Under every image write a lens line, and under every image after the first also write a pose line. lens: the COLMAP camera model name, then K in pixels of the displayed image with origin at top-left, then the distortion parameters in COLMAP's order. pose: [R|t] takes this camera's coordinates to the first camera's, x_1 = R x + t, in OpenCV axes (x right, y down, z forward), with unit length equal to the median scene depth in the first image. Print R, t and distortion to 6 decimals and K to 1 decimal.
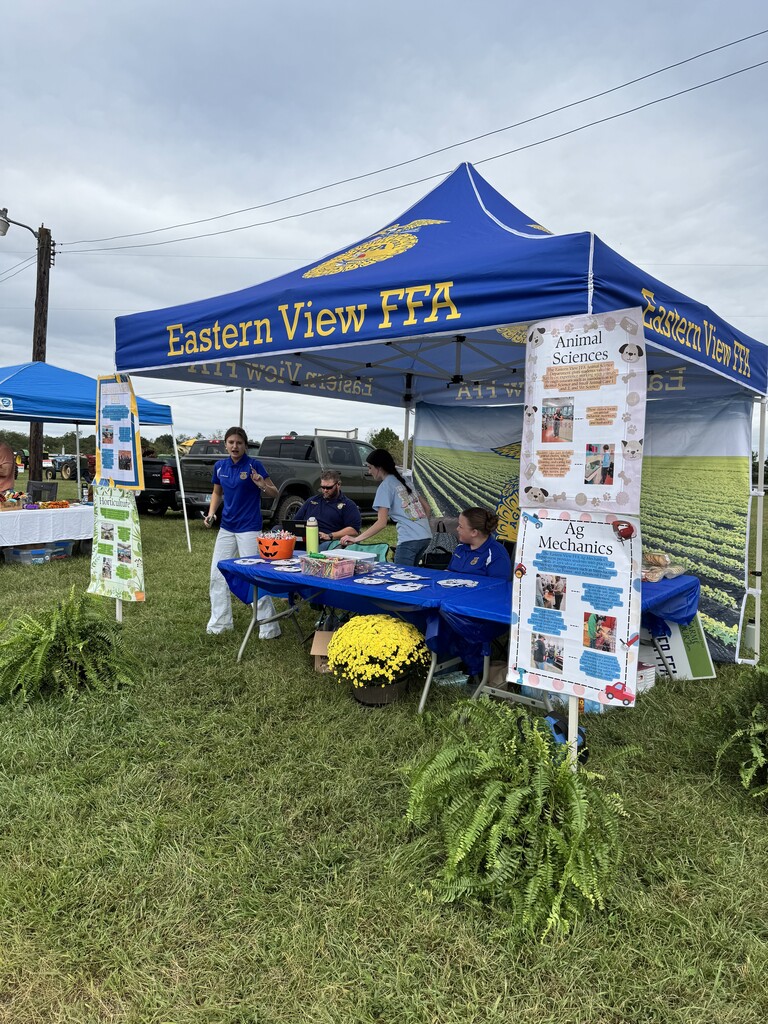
lens RADIAL K [[713.5, 0, 383.8], [0, 713.5, 512.5], [0, 0, 1]] dist [0.001463, 0.000107]
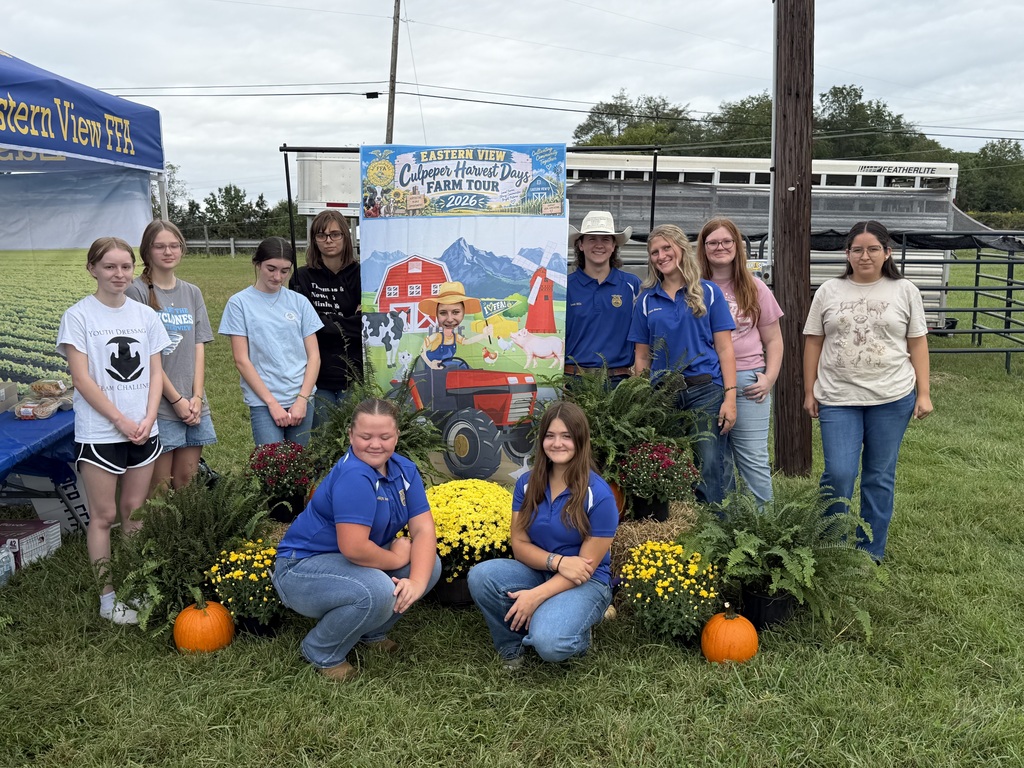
lens RADIAL K [[1144.5, 0, 511.2], [0, 1144.5, 384.6], [0, 0, 1]] dist [0.020385, 0.000000]
pose [[0.771522, -0.133046, 0.622136, -0.009784], [0.075193, 0.990104, 0.118489, -0.051814], [-0.631744, -0.044637, 0.773891, -0.311962]]
